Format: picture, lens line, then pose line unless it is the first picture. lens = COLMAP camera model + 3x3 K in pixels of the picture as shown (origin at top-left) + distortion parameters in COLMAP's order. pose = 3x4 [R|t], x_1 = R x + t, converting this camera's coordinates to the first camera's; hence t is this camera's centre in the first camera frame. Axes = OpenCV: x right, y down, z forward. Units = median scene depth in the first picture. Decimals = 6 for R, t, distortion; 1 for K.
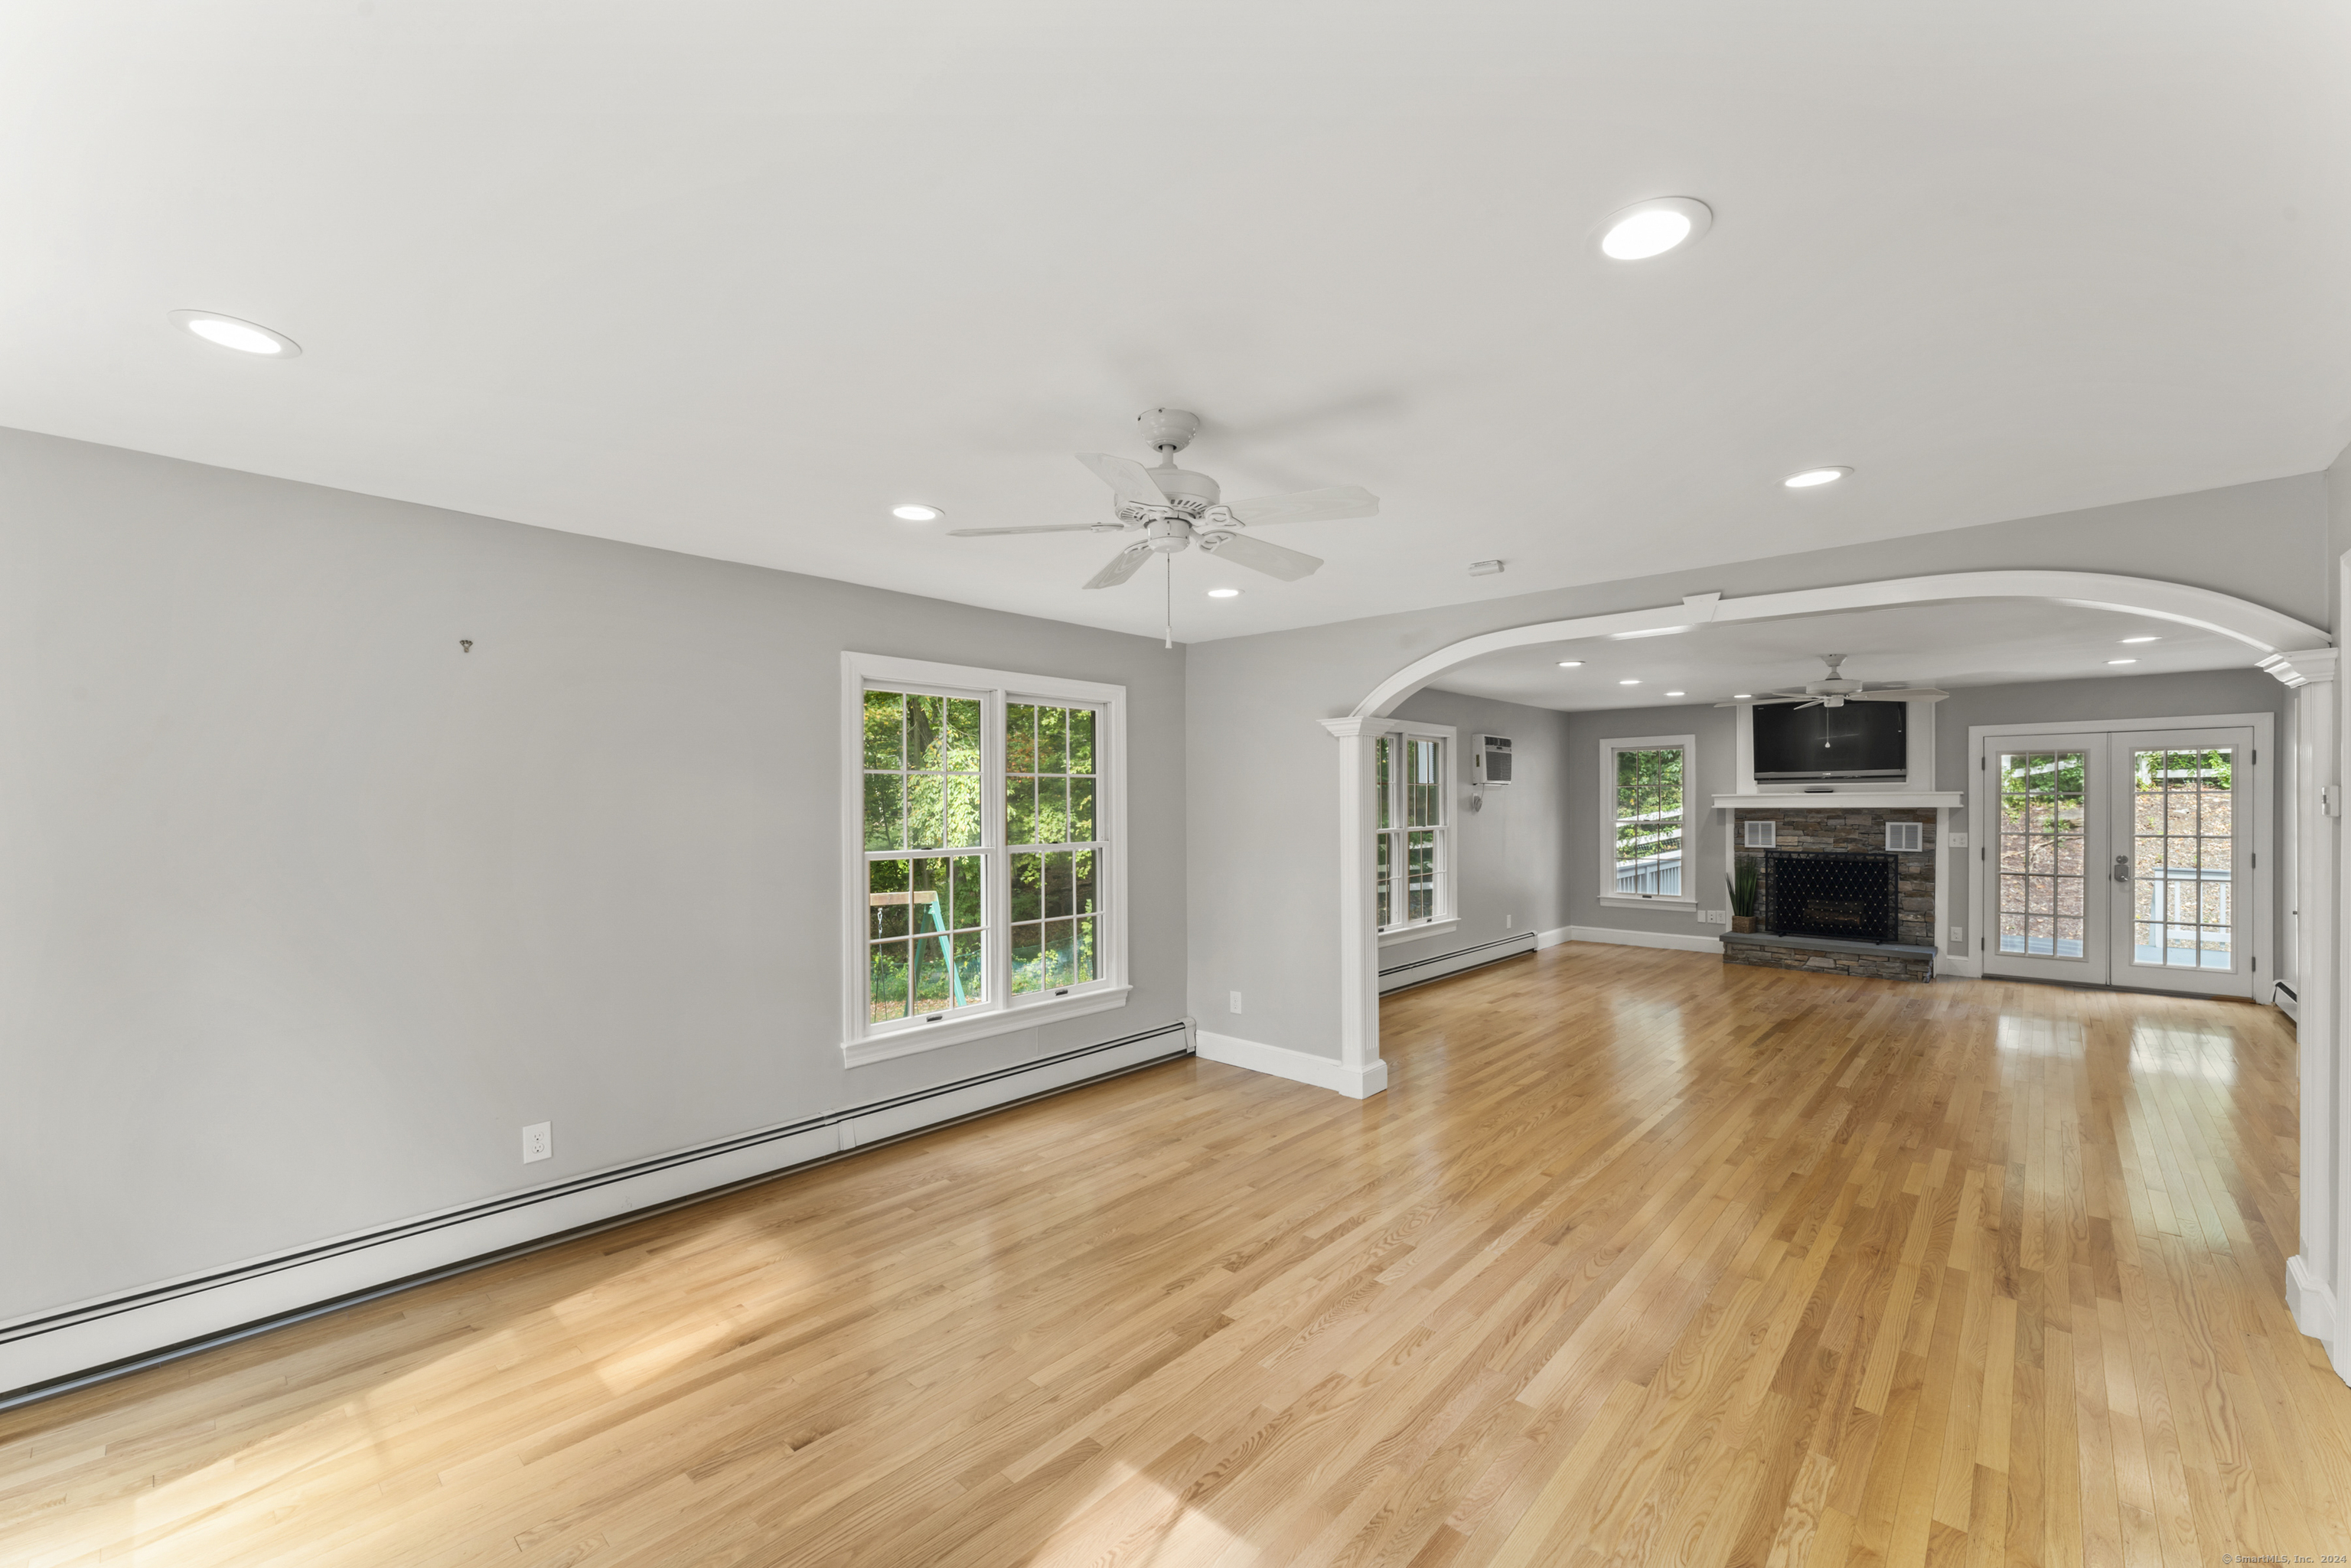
lens RADIAL K [[941.2, 0, 1171.2], [0, 941.2, 817.4], [0, 0, 1]] dist [0.004520, -0.000550]
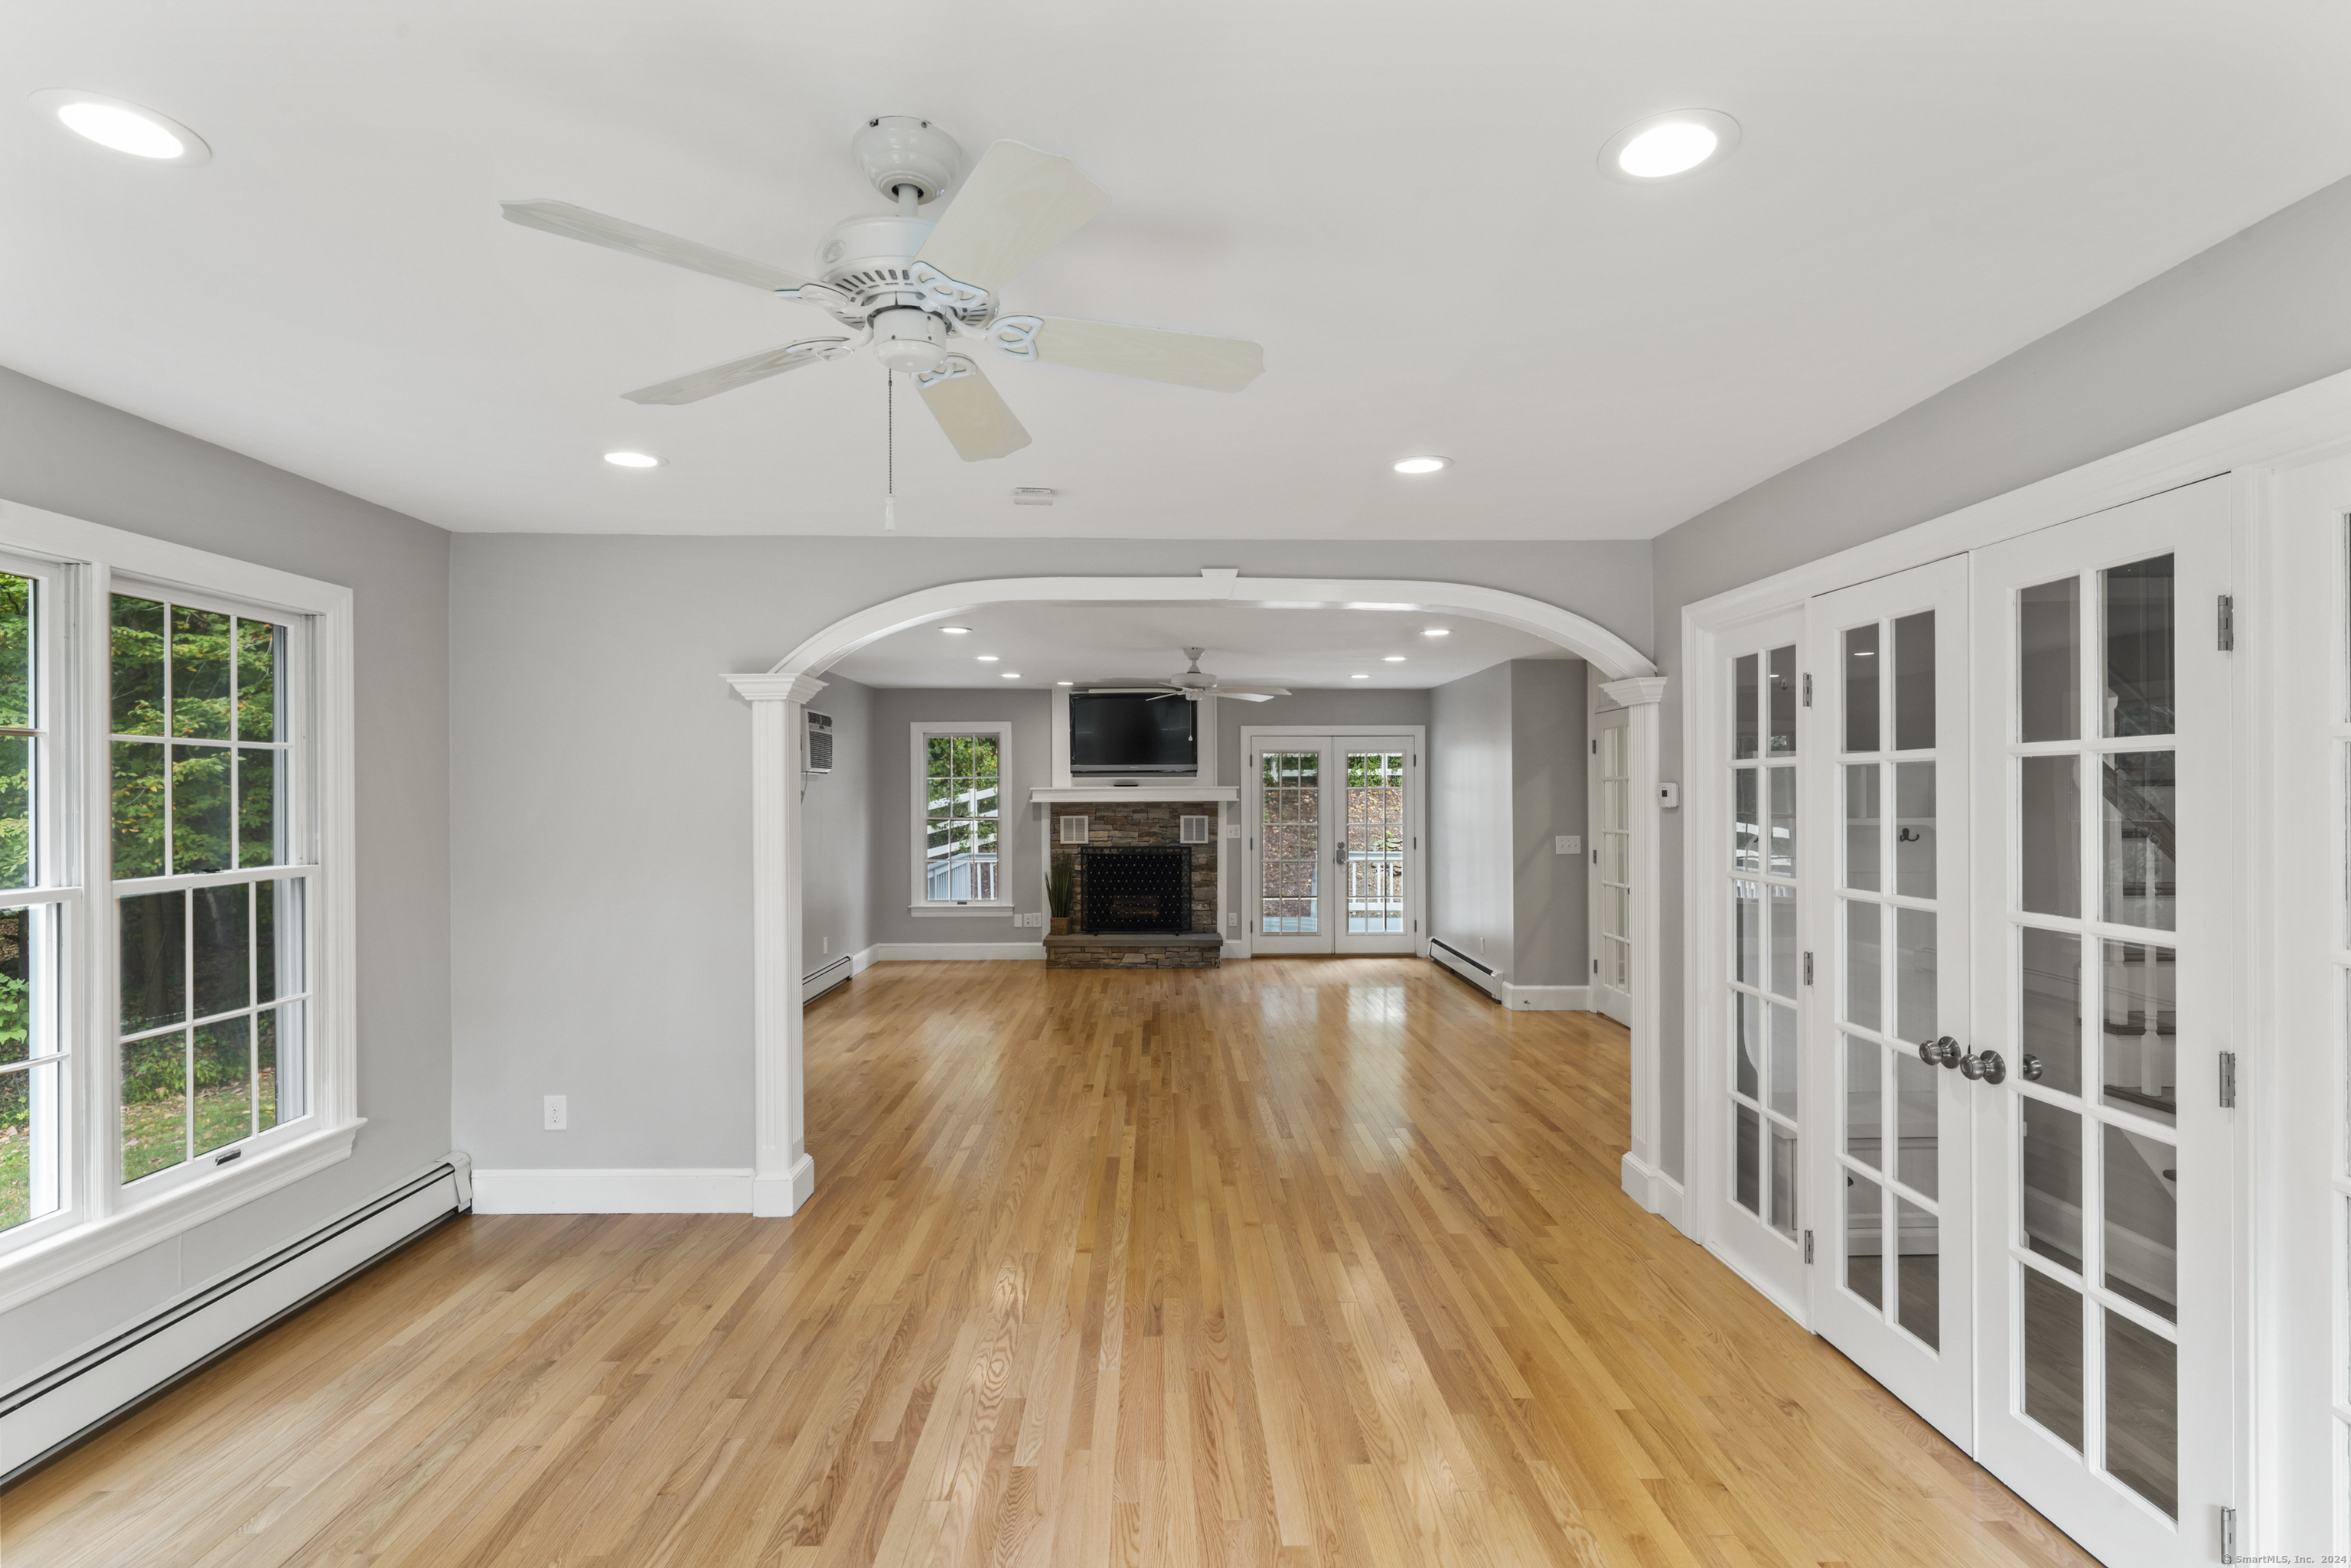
lens RADIAL K [[1144.7, 0, 1185.7], [0, 1144.7, 802.4], [0, 0, 1]] dist [0.003922, -0.000934]
pose [[0.721774, -0.003023, 0.692122, -0.207720], [0.010440, 0.999924, -0.006519, -0.002351], [-0.692050, 0.011931, 0.721751, 0.201664]]
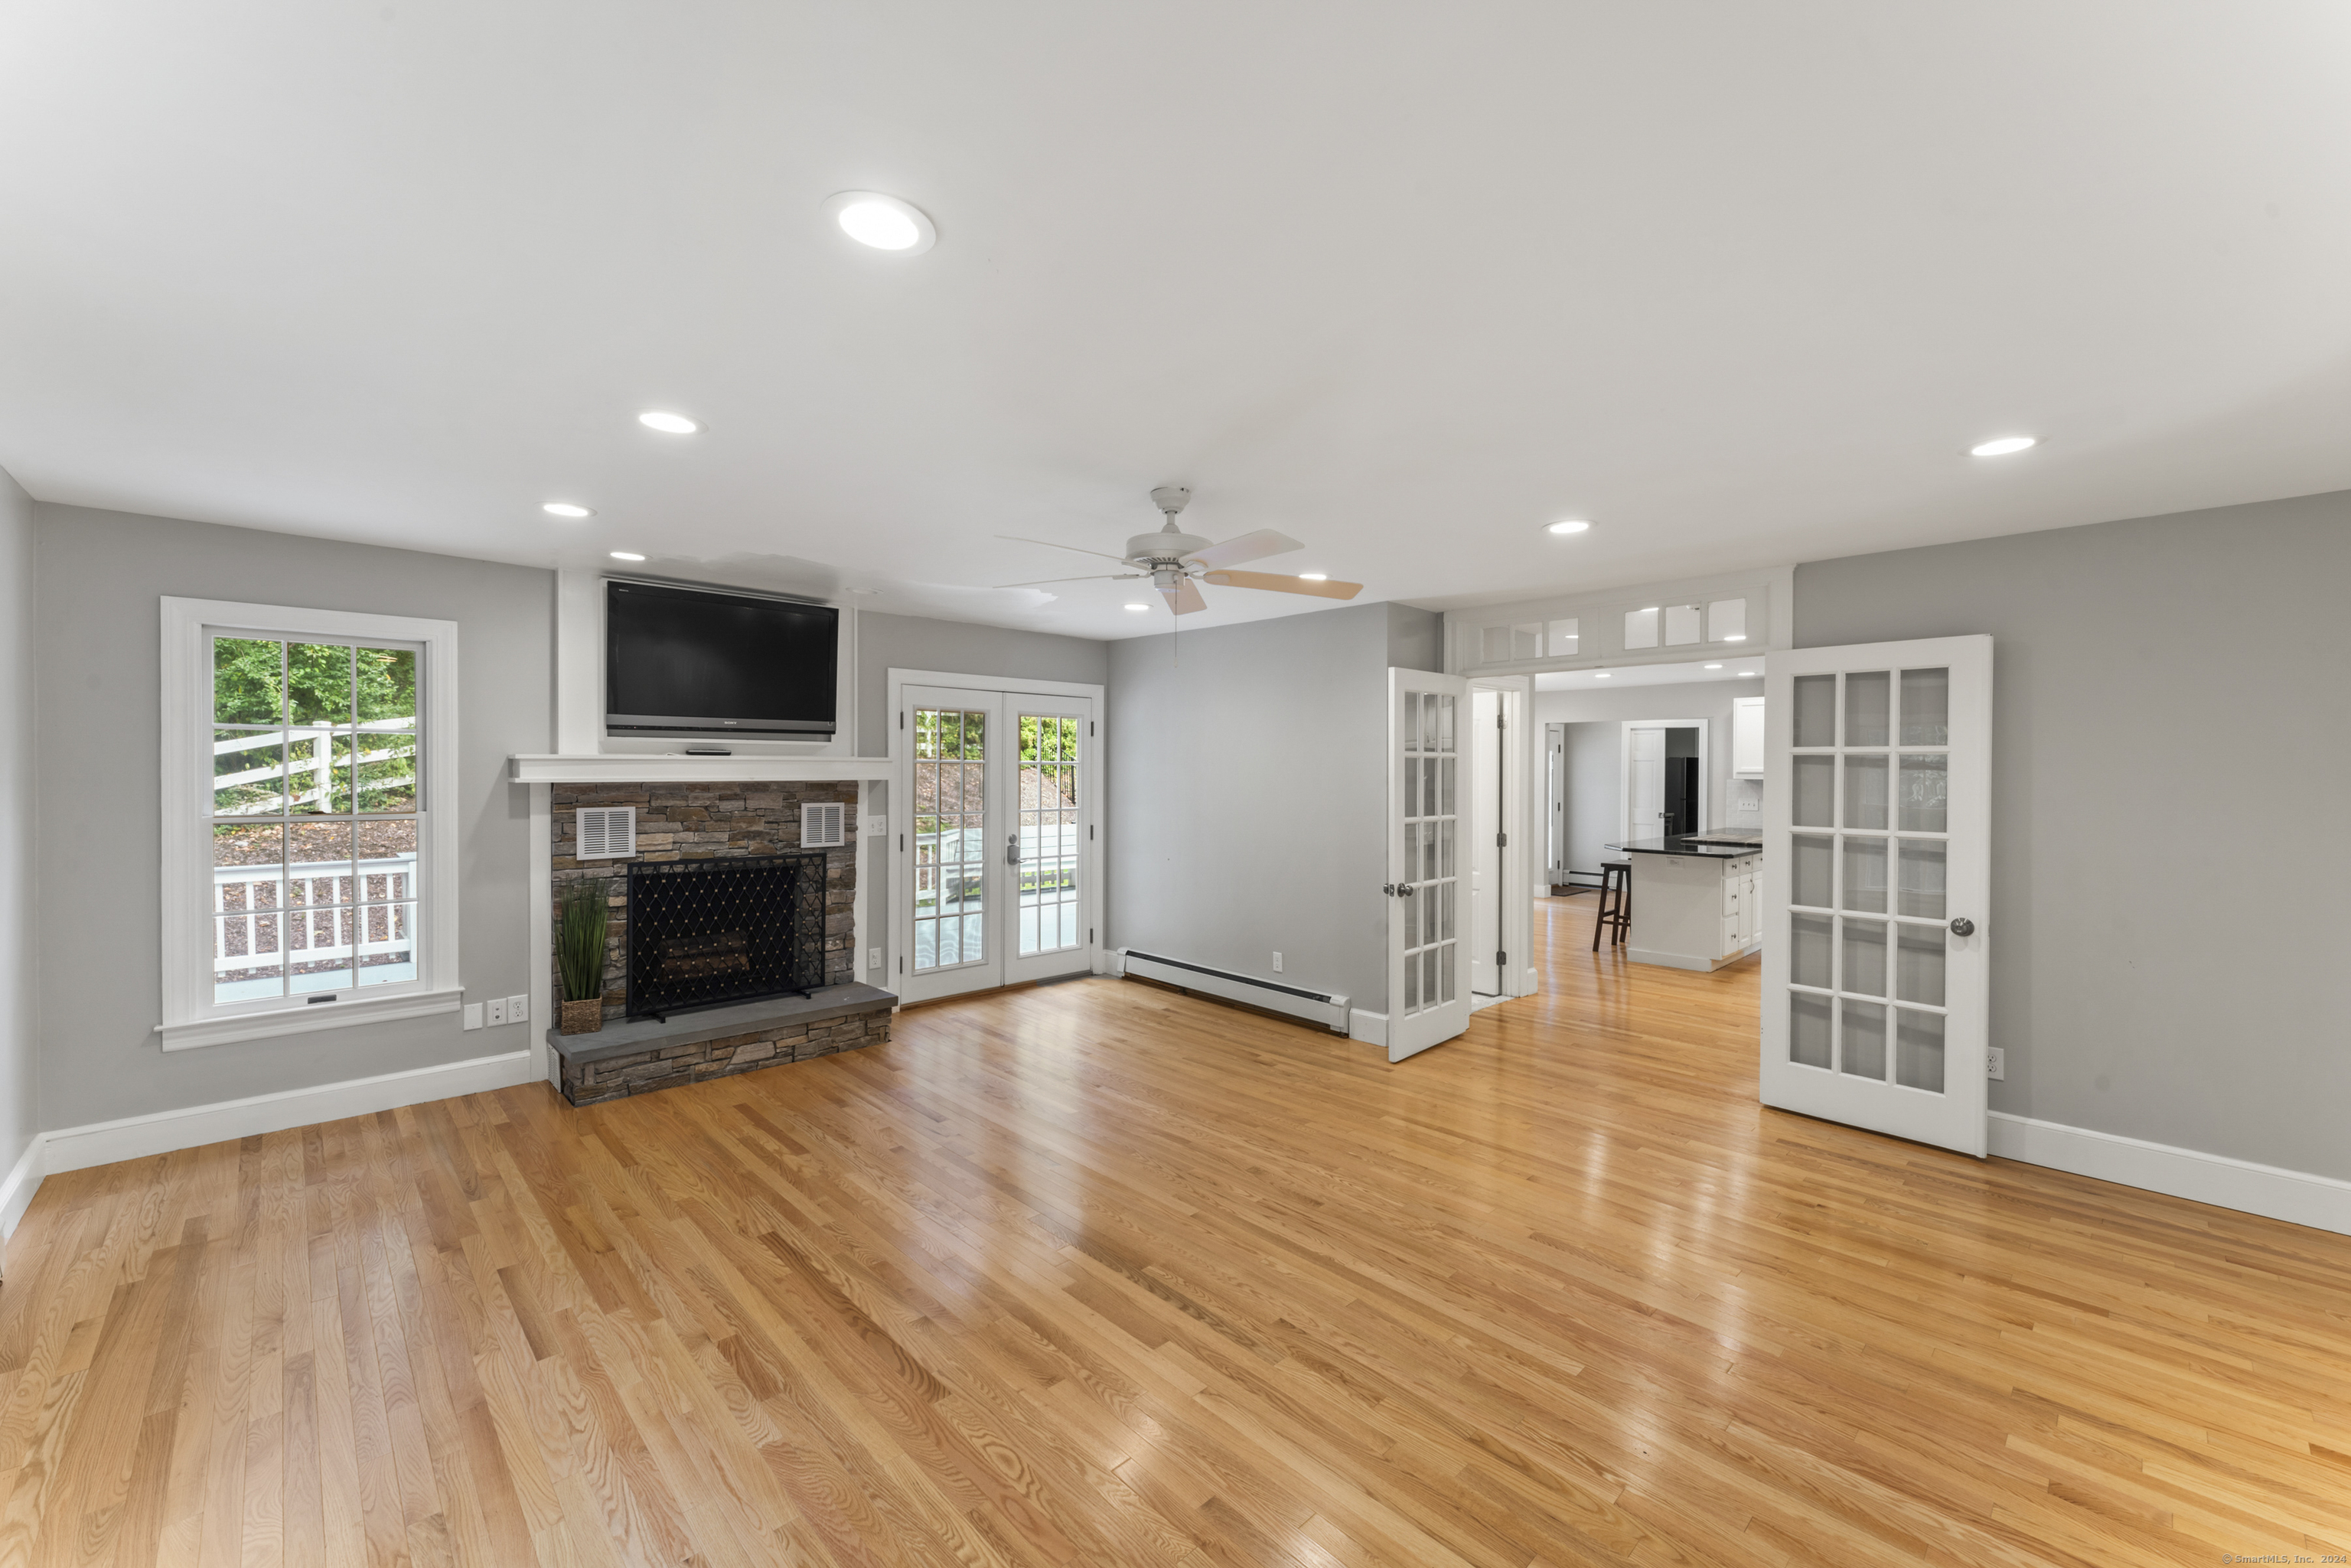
lens RADIAL K [[941.2, 0, 1175.3], [0, 941.2, 782.2], [0, 0, 1]] dist [0.004520, -0.000550]
pose [[0.047566, -0.013201, 0.998781, 0.274323], [0.006230, 0.999897, 0.012919, -0.033229], [-0.998849, 0.005608, 0.047643, 1.487885]]
